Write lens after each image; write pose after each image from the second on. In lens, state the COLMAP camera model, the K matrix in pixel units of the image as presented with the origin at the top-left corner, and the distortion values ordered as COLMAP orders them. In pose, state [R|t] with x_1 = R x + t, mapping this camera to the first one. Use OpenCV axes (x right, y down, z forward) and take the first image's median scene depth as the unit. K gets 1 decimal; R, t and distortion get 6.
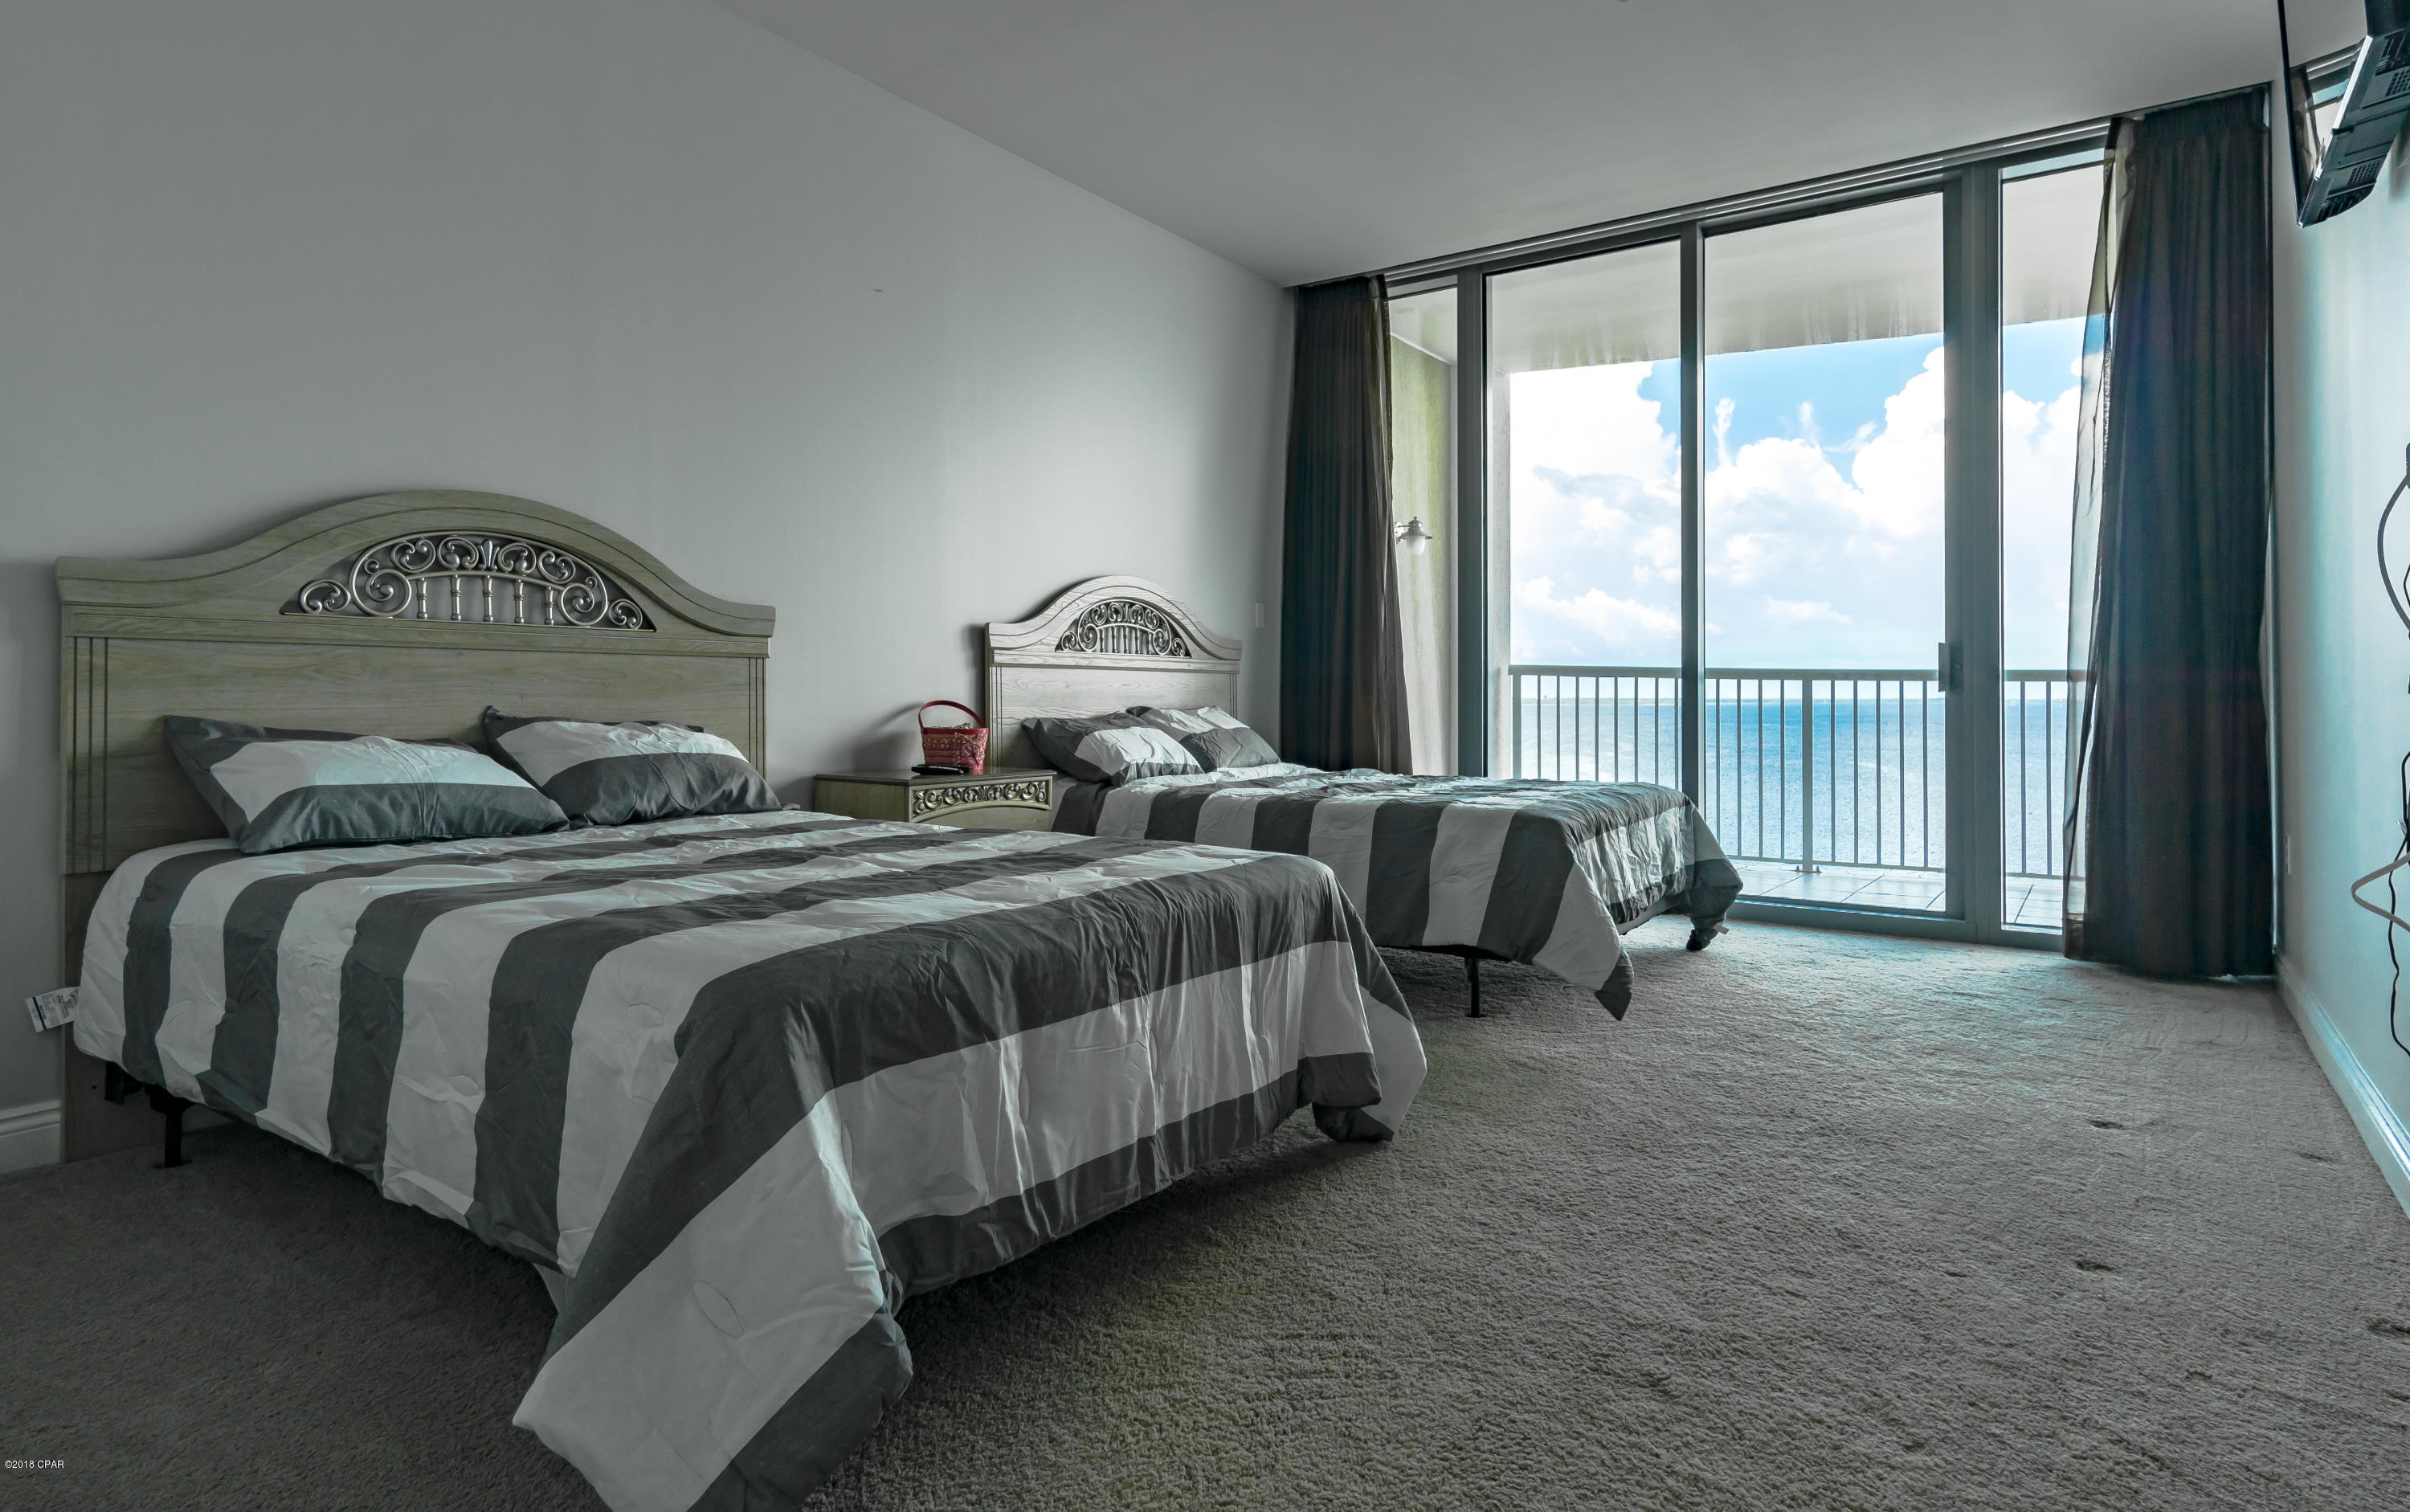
lens RADIAL K [[1327.3, 0, 1208.4], [0, 1327.3, 646.3], [0, 0, 1]] dist [-0.003121, 0.004086]
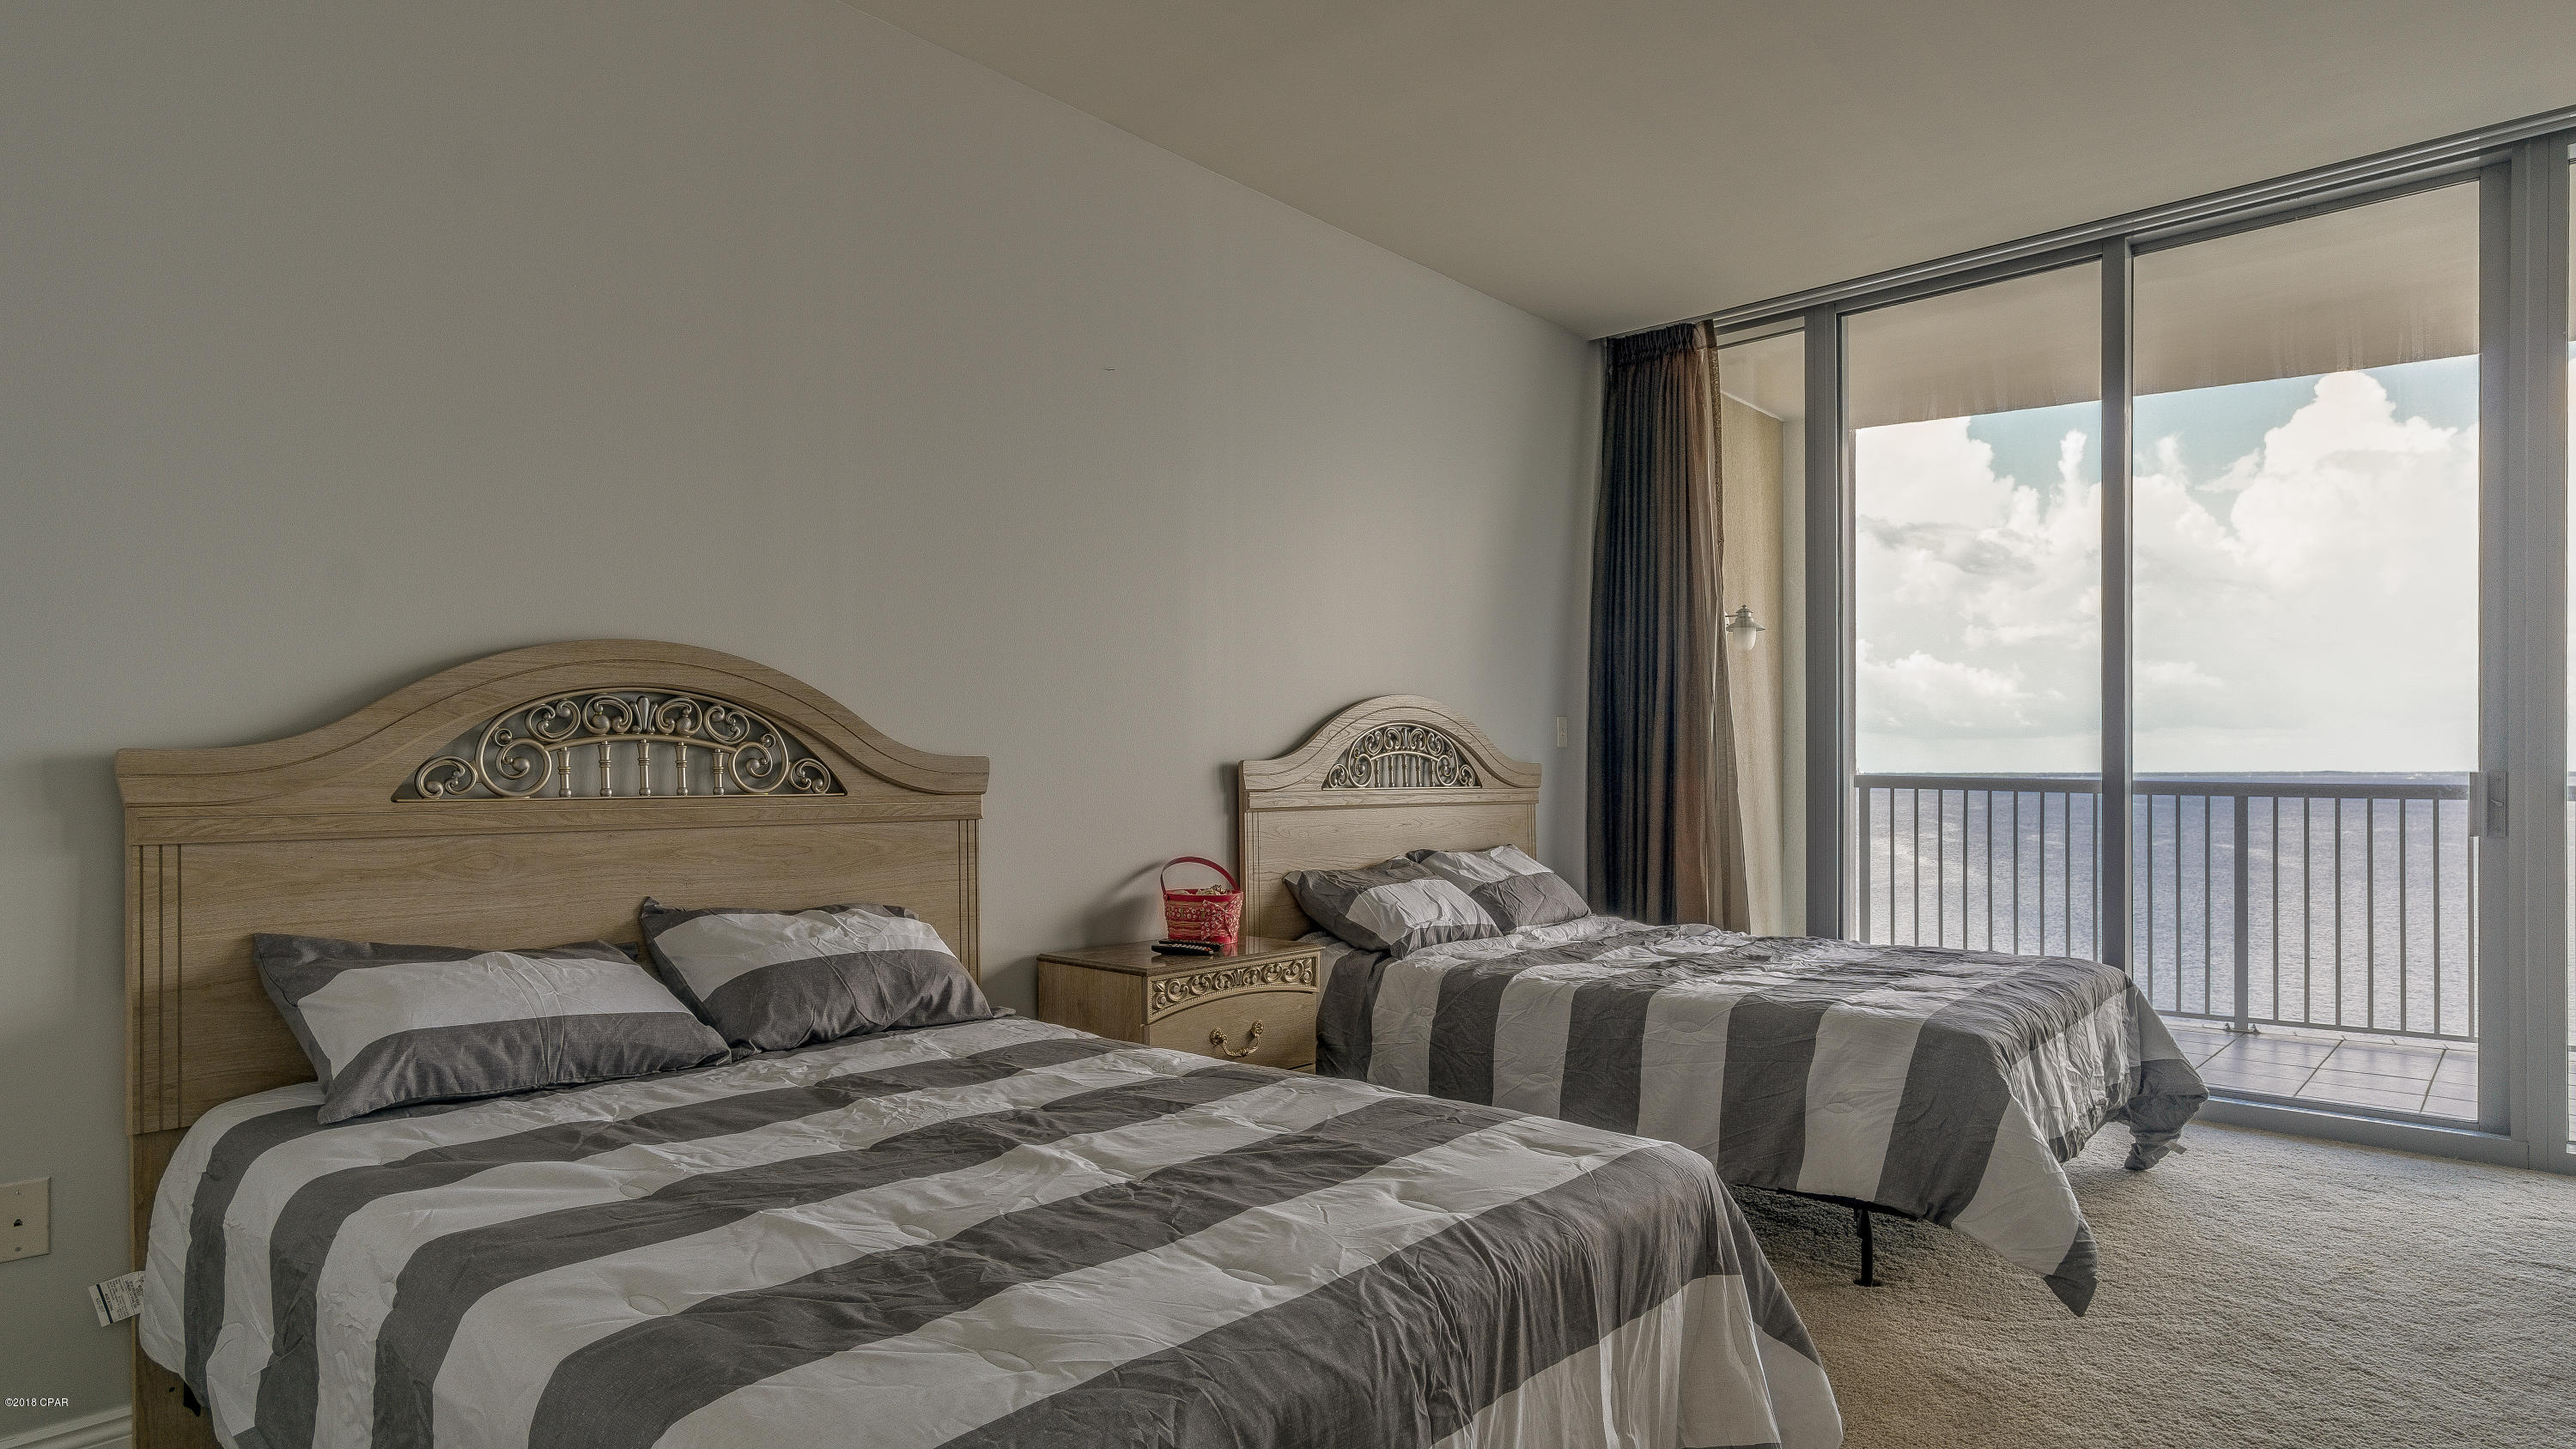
lens RADIAL K [[1406.7, 0, 1293.1], [0, 1406.7, 724.9], [0, 0, 1]] dist [0.005424, -0.002994]
pose [[0.991413, -0.004627, -0.130690, -0.023443], [0.005412, 0.999969, 0.005655, -0.057305], [0.130660, -0.006313, 0.991407, 0.159185]]
